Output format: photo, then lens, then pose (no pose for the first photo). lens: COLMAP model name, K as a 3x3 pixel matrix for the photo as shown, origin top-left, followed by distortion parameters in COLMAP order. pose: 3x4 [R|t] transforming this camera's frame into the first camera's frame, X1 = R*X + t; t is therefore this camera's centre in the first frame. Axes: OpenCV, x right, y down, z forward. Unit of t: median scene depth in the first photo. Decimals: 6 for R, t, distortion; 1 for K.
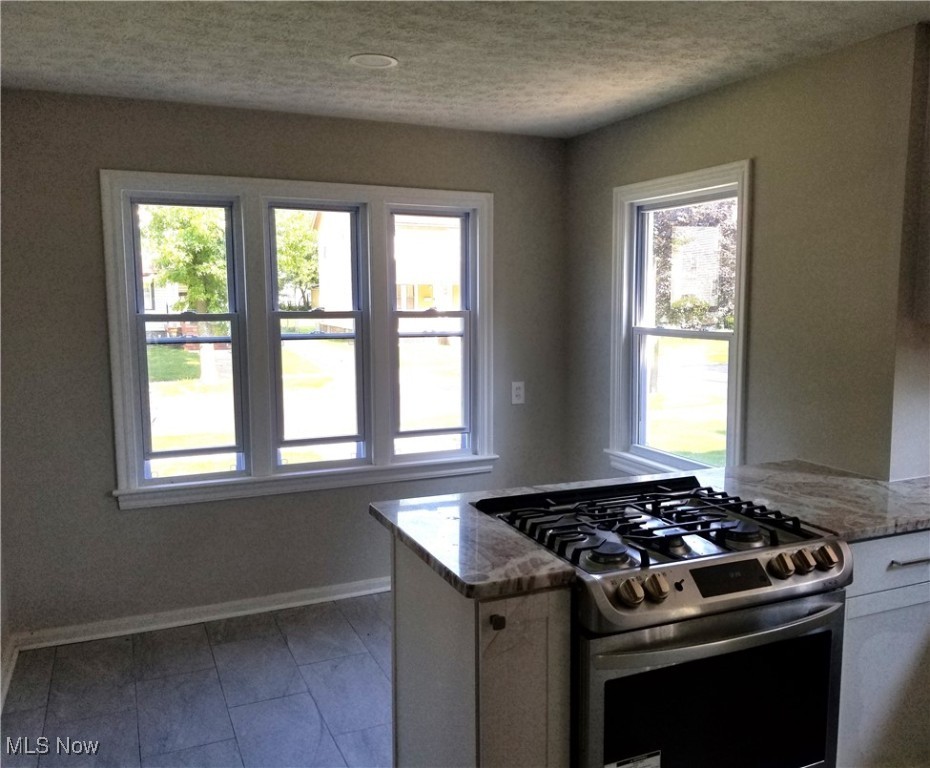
lens RADIAL K [[821.5, 0, 465.0], [0, 821.5, 384.0], [0, 0, 1]] dist [0.005971, 0.001909]
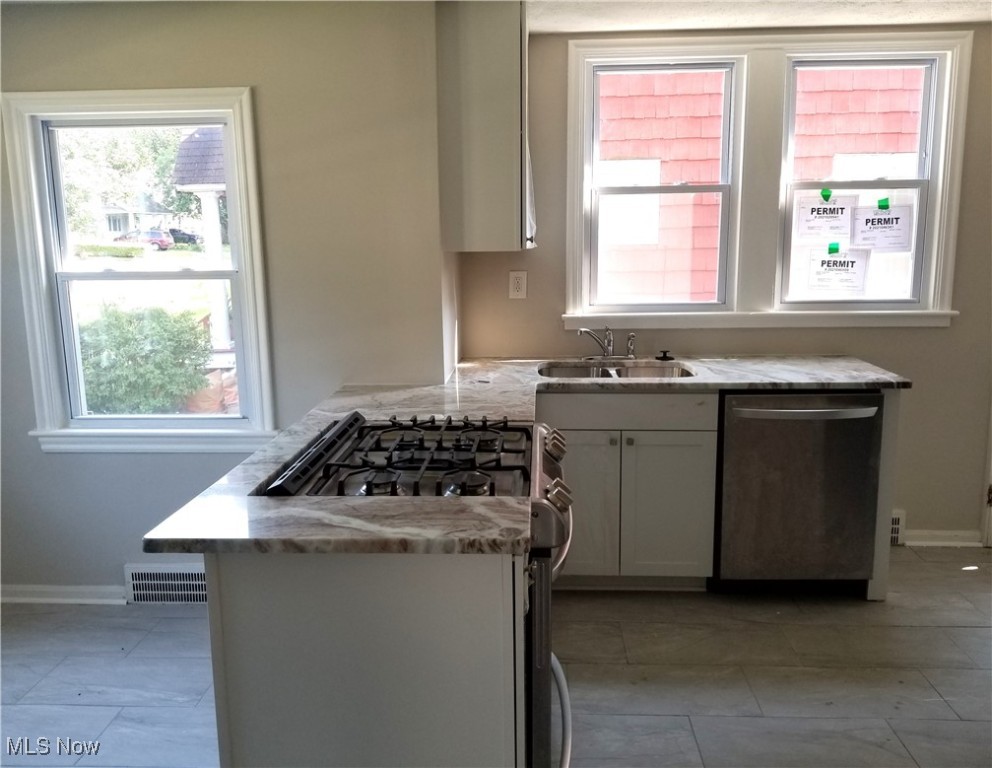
lens RADIAL K [[806.8, 0, 496.0], [0, 806.8, 384.0], [0, 0, 1]] dist [0.002578, 0.004156]
pose [[0.434957, -0.169525, 0.884349, -0.421885], [0.110959, 0.984724, 0.134193, -0.027357], [-0.893589, 0.039759, 0.447123, 0.337134]]
